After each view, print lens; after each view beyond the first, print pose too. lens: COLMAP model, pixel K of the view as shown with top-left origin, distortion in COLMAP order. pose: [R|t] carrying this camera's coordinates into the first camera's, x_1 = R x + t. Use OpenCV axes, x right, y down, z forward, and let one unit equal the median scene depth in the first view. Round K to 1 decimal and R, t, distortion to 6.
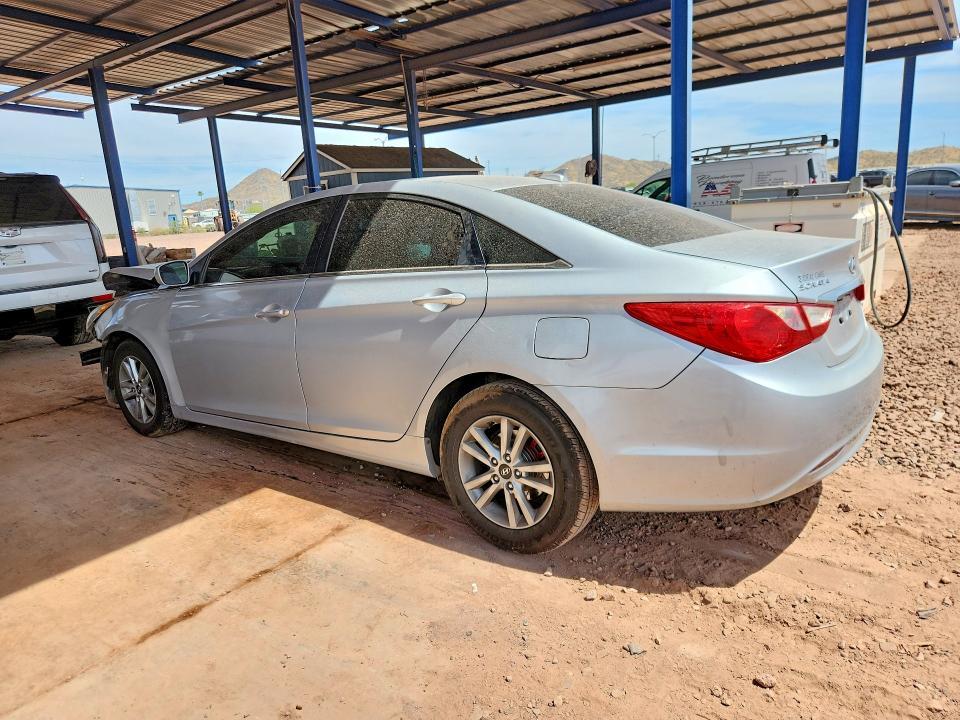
lens RADIAL K [[645.3, 0, 478.7], [0, 645.3, 377.8], [0, 0, 1]] dist [0.041354, -0.035746]
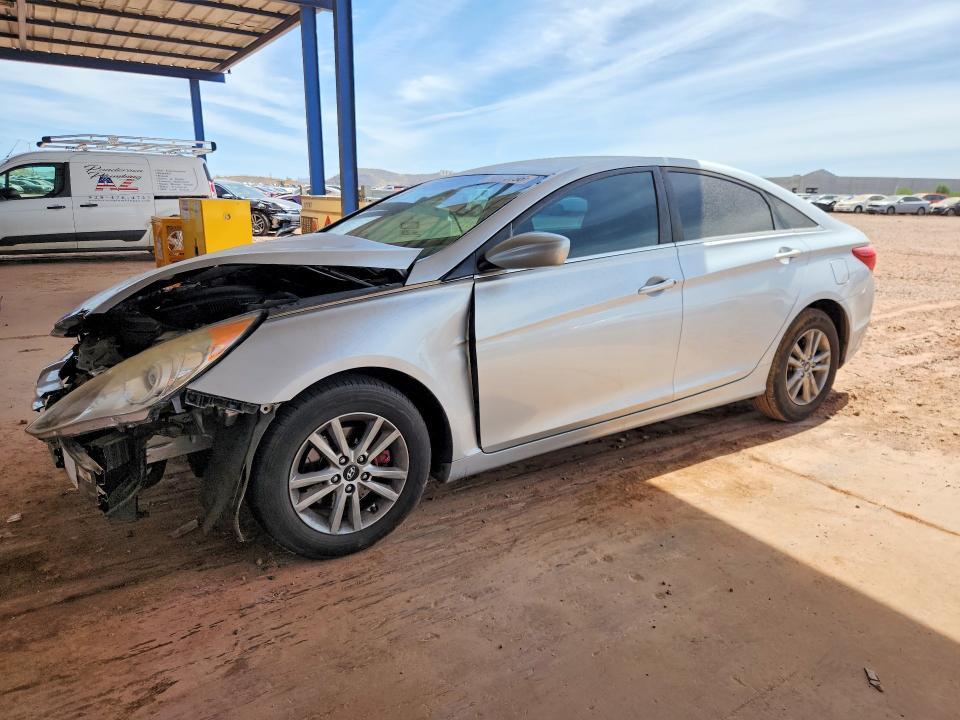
lens RADIAL K [[648.7, 0, 495.3], [0, 648.7, 354.8], [0, 0, 1]] dist [0.023455, -0.000185]
pose [[0.335217, -0.160087, 0.928441, -1.226240], [0.205868, 0.974090, 0.093629, -0.131911], [-0.919374, 0.159751, 0.359488, 0.847621]]
